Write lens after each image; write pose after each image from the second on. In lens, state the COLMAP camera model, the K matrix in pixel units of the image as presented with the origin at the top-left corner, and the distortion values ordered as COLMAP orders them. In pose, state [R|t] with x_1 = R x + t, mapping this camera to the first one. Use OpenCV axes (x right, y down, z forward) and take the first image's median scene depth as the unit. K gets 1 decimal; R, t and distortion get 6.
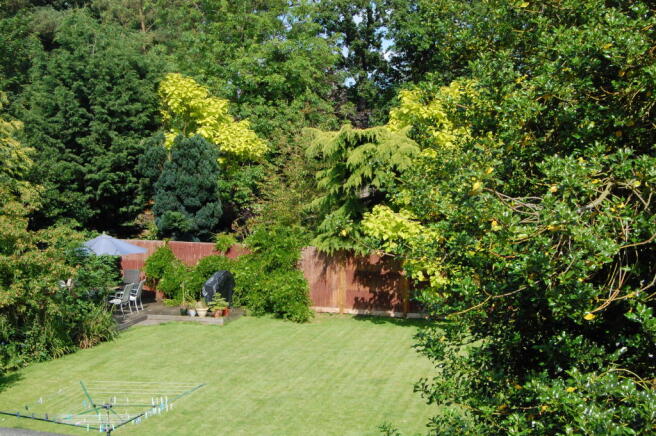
lens RADIAL K [[918.5, 0, 326.7], [0, 918.5, 219.9], [0, 0, 1]] dist [-0.023748, 0.000000]
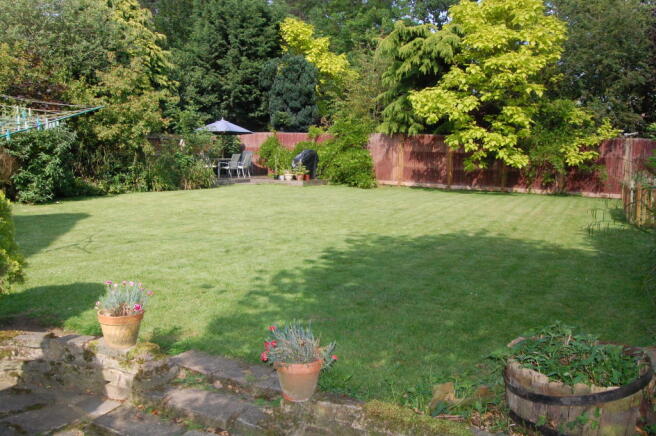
lens RADIAL K [[526.1, 0, 331.9], [0, 526.1, 215.0], [0, 0, 1]] dist [-0.067801, 0.001619]
pose [[0.976026, 0.036307, -0.214602, 0.081987], [-0.028095, 0.998756, 0.041195, 0.114561], [0.215831, -0.034178, 0.975832, 0.262495]]
